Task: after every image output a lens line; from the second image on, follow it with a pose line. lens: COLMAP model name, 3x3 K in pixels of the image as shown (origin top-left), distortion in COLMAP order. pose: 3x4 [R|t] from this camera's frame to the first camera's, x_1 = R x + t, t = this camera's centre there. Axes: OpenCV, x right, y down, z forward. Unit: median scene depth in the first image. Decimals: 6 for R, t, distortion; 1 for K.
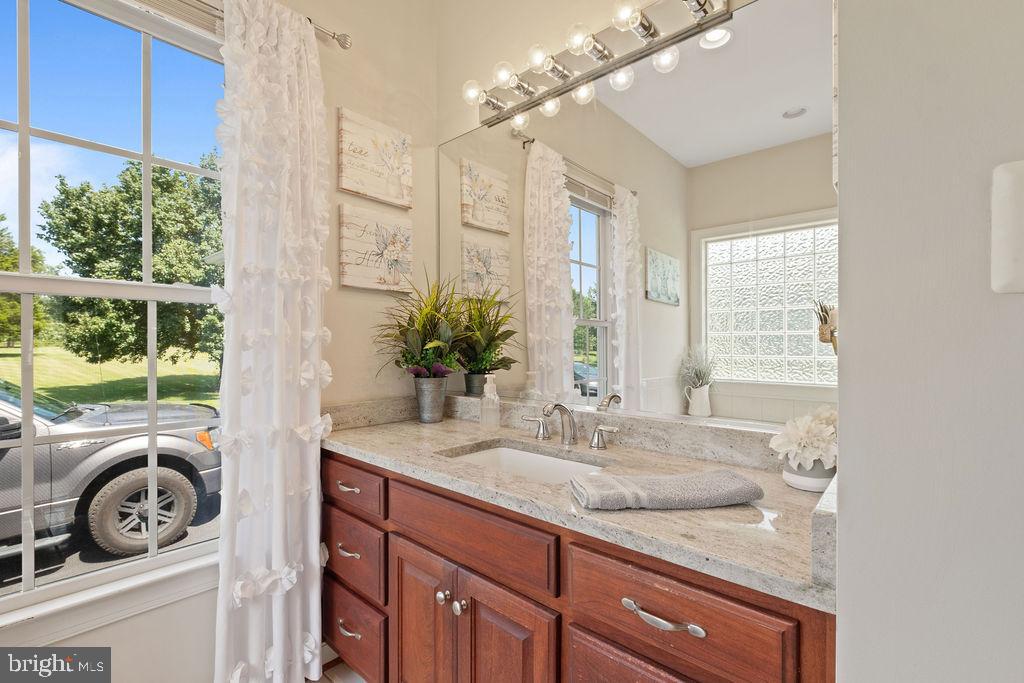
lens RADIAL K [[447.9, 0, 513.8], [0, 447.9, 343.2], [0, 0, 1]] dist [-0.000026, -0.002212]
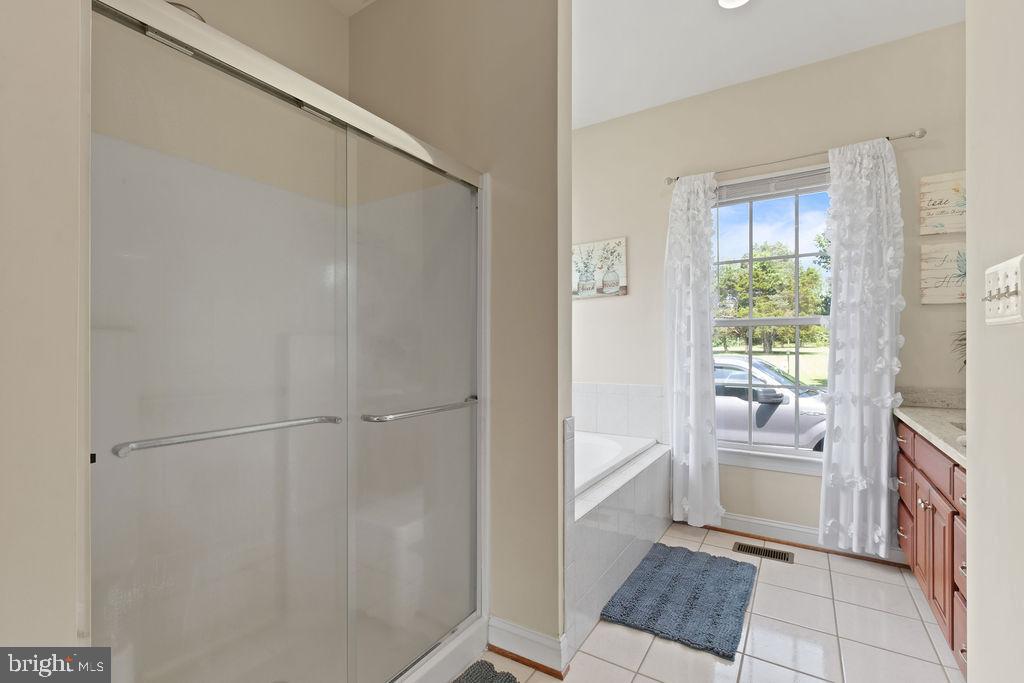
lens RADIAL K [[447.9, 0, 515.1], [0, 447.9, 343.8], [0, 0, 1]] dist [-0.000026, -0.002212]
pose [[0.149621, 0.000239, -0.988743, 0.900983], [-0.002335, 0.999997, -0.000112, -0.003602], [0.988741, 0.002326, 0.149621, -0.513892]]
